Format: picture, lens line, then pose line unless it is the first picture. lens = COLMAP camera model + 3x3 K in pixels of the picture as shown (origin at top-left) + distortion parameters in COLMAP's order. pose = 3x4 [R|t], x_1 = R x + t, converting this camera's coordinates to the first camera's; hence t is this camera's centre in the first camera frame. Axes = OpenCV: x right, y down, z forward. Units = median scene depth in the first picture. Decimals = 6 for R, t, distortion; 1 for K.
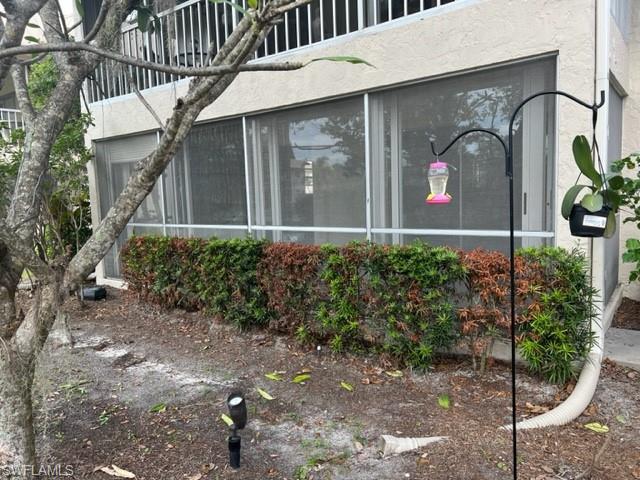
lens RADIAL K [[477.7, 0, 319.5], [0, 477.7, 243.6], [0, 0, 1]] dist [0.029522, -0.023669]
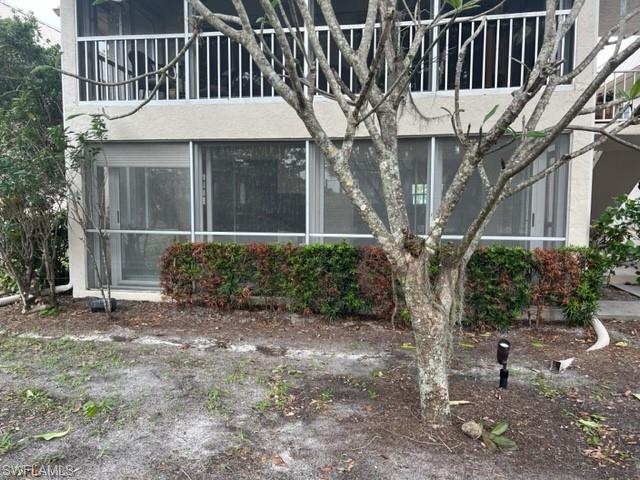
lens RADIAL K [[477.7, 0, 323.0], [0, 477.7, 235.6], [0, 0, 1]] dist [0.029522, -0.023669]
pose [[0.903829, -0.013252, 0.427688, -0.714529], [0.022226, 0.999625, -0.015995, -0.013202], [-0.427316, 0.023963, 0.903785, -0.094903]]
